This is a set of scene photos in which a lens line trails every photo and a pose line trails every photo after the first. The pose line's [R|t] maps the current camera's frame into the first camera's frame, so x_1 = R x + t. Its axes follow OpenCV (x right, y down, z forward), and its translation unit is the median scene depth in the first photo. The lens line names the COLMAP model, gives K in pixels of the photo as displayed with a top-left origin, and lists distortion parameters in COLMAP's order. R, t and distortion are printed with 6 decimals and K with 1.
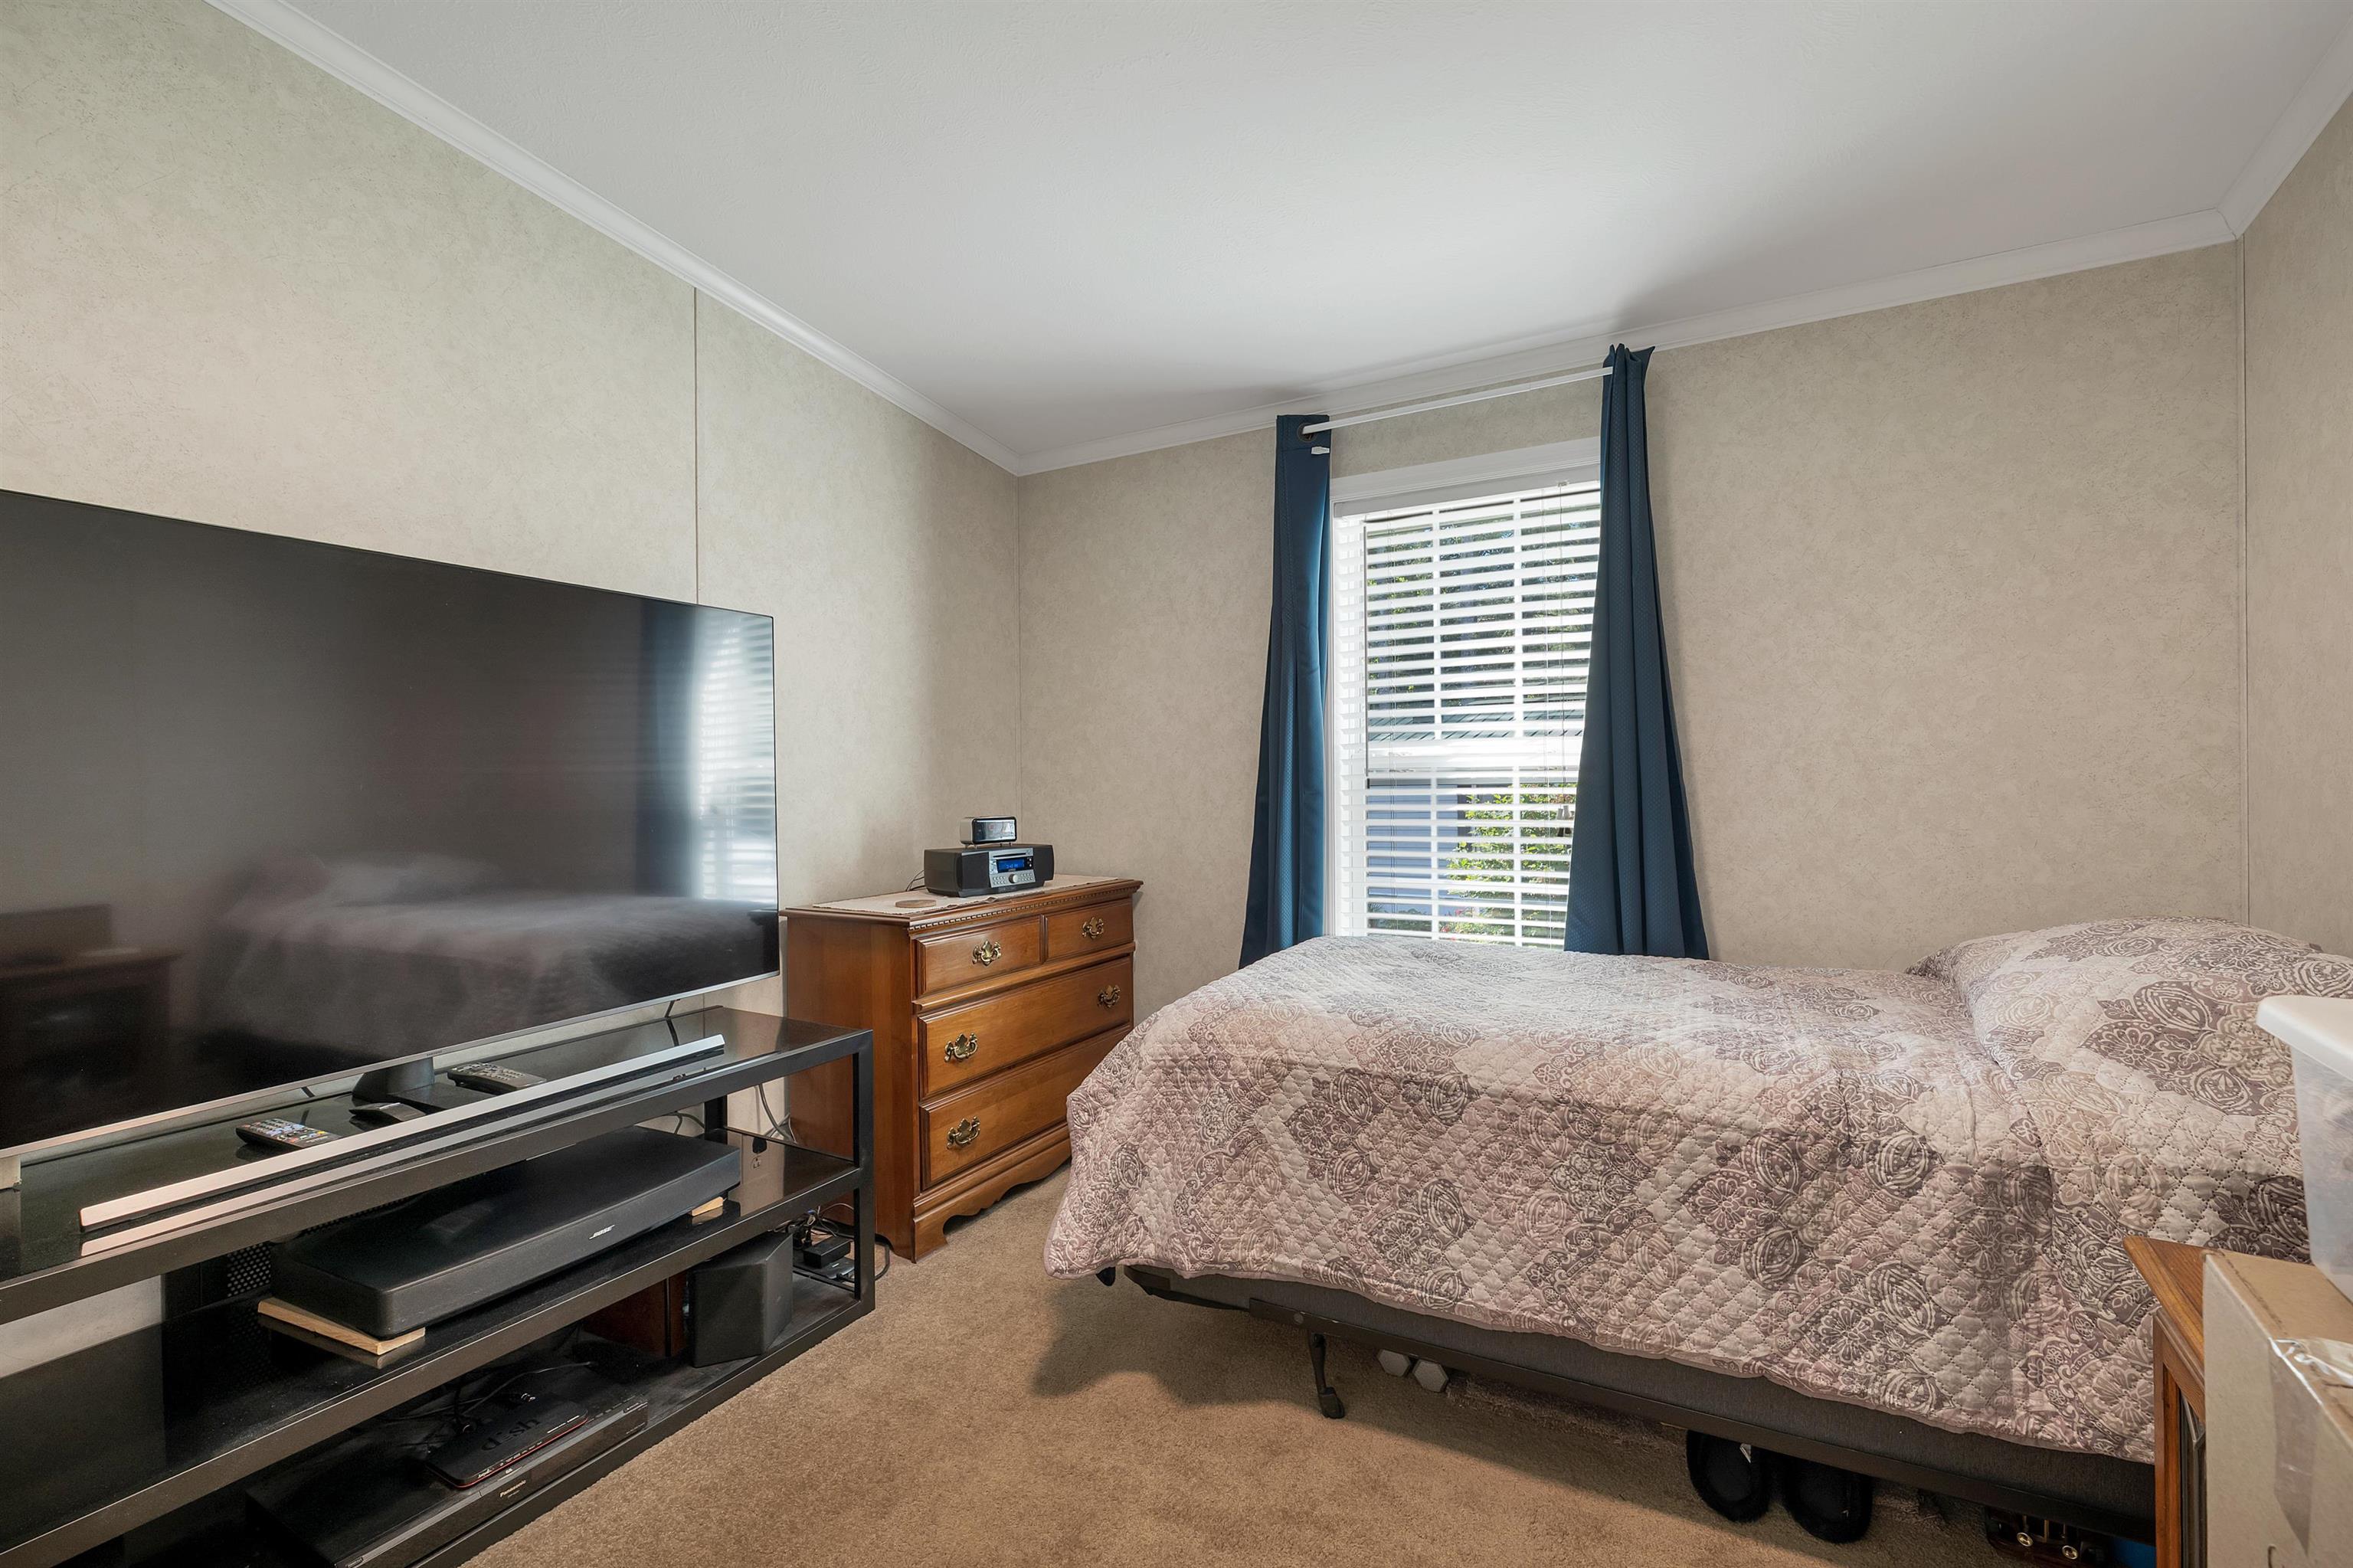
lens RADIAL K [[997.7, 0, 1177.1], [0, 997.7, 796.9], [0, 0, 1]] dist [-0.002650, -0.000216]
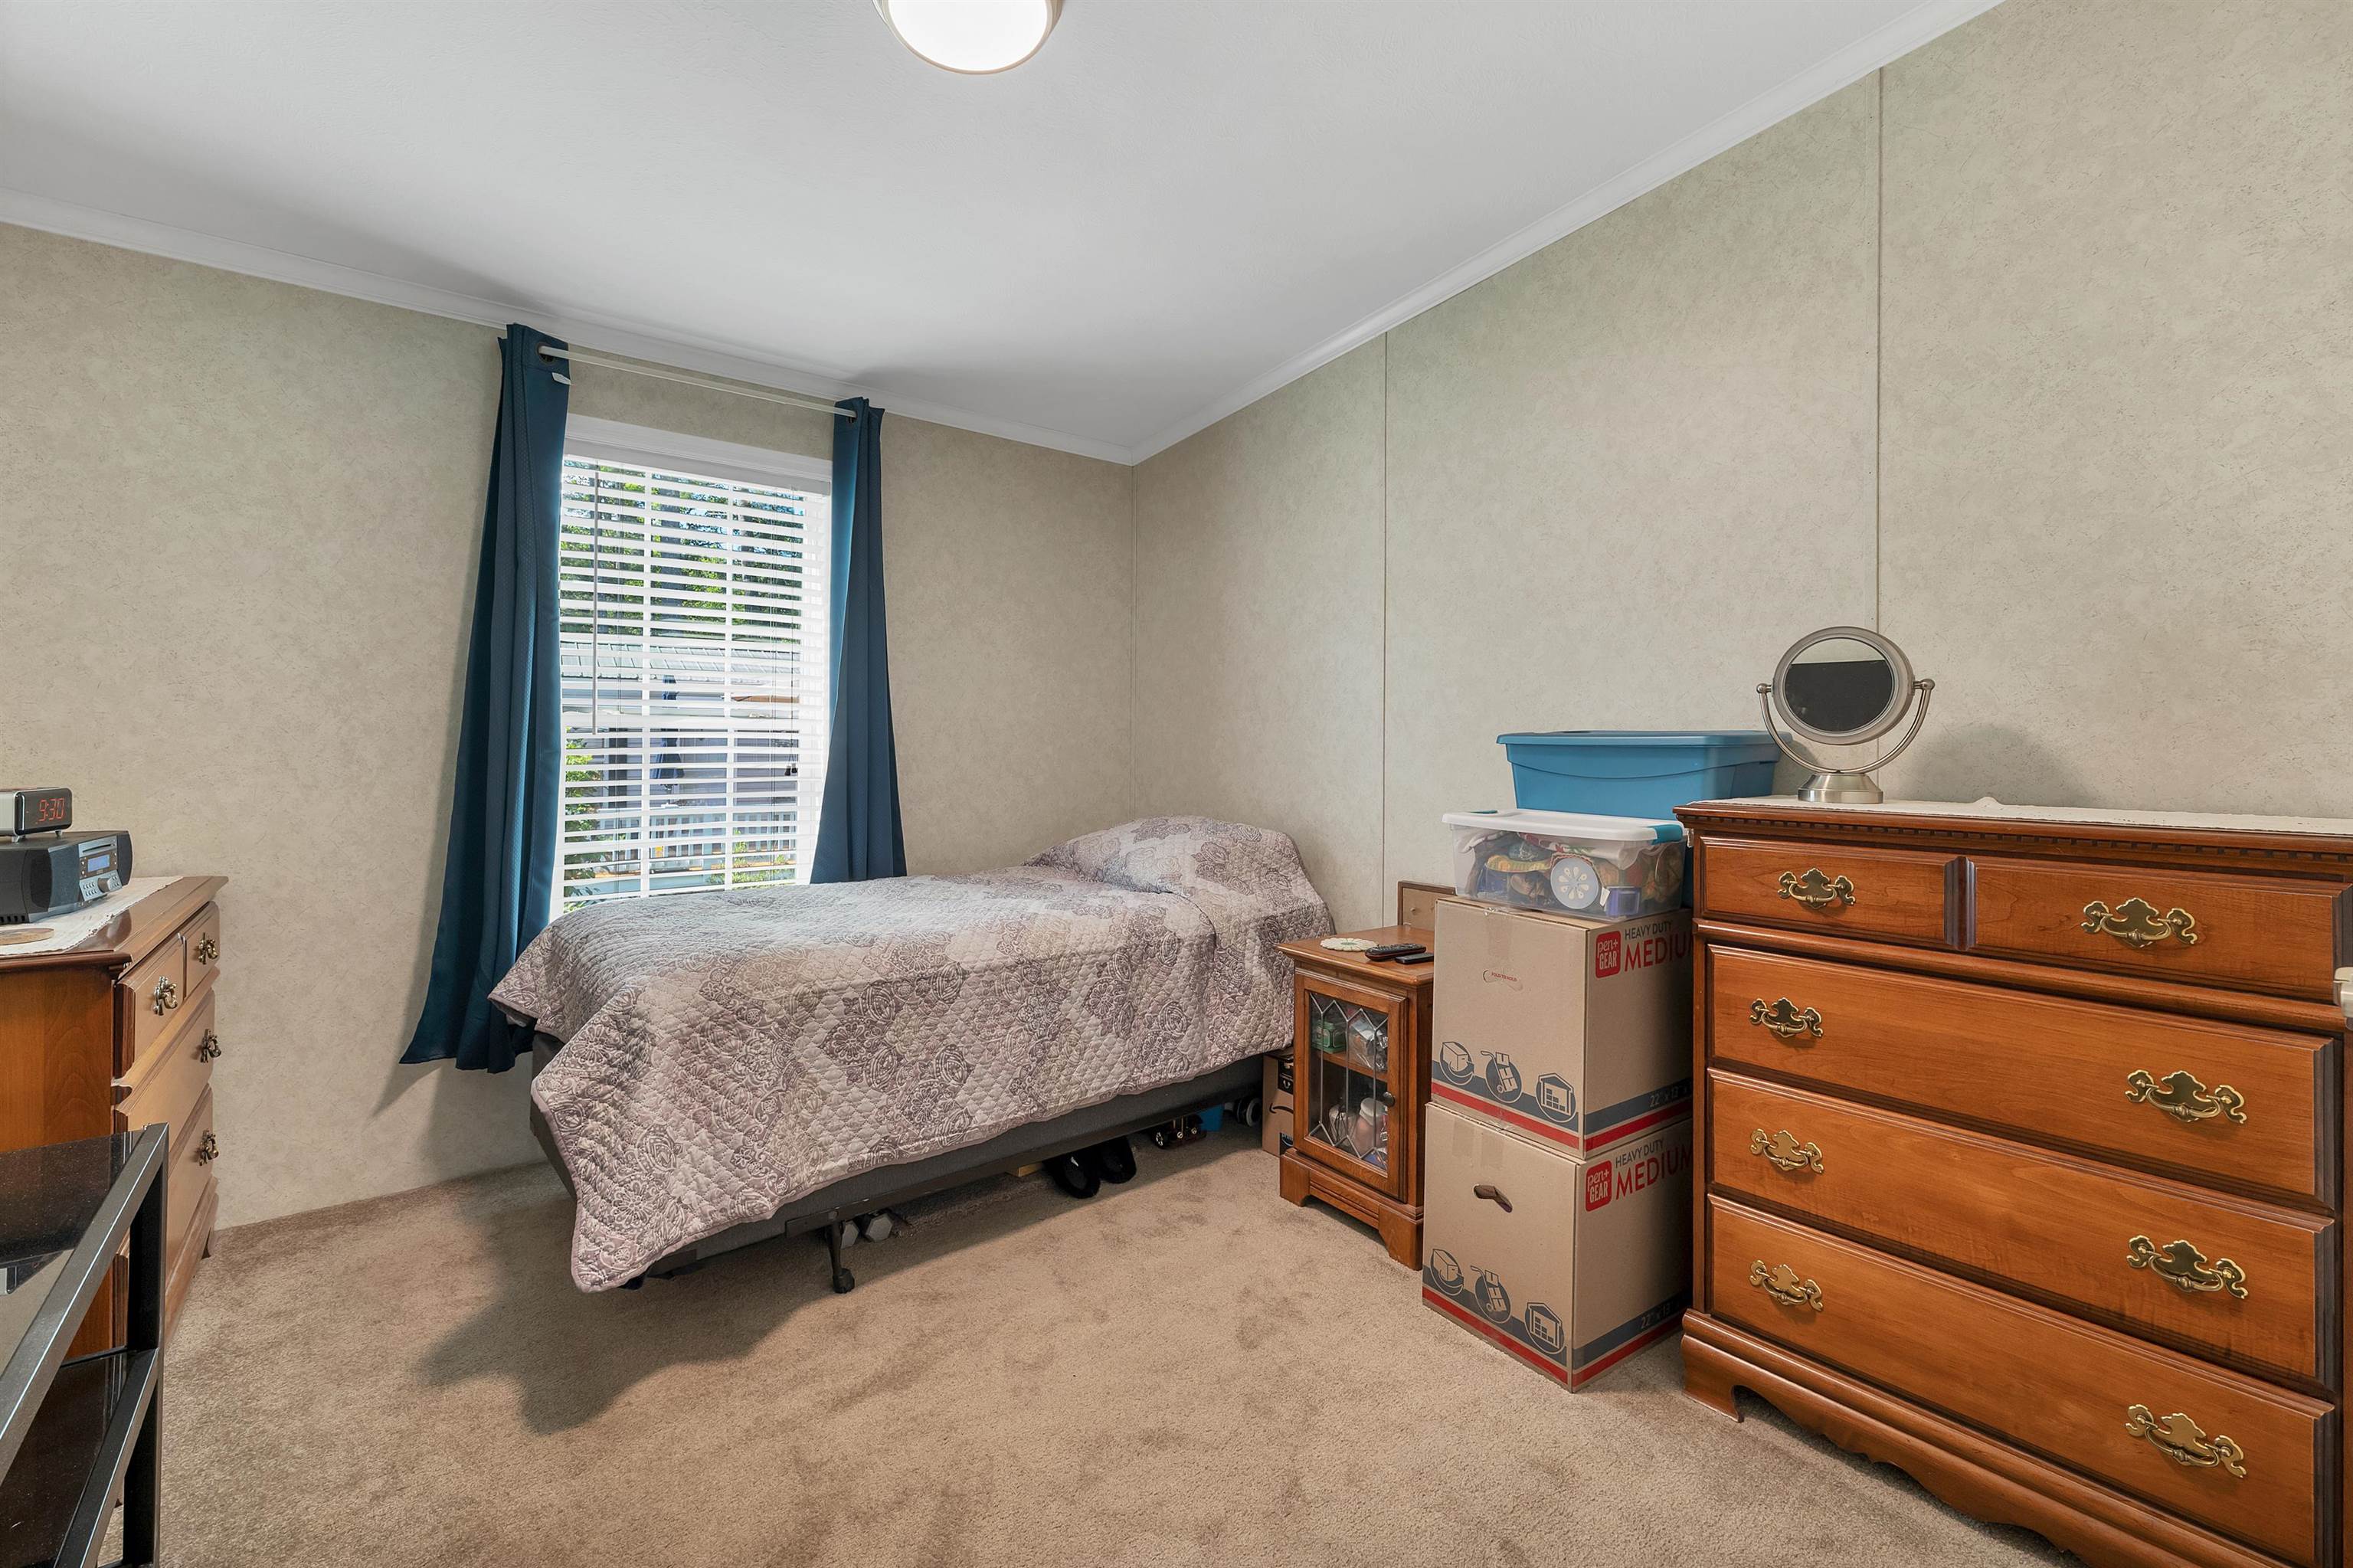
lens RADIAL K [[987.9, 0, 1168.7], [0, 987.9, 760.0], [0, 0, 1]] dist [0.000289, -0.000001]
pose [[0.394126, -0.003824, 0.919048, -0.793393], [0.005498, 0.999983, 0.001803, 0.008042], [-0.919040, 0.004342, 0.394141, 0.217757]]
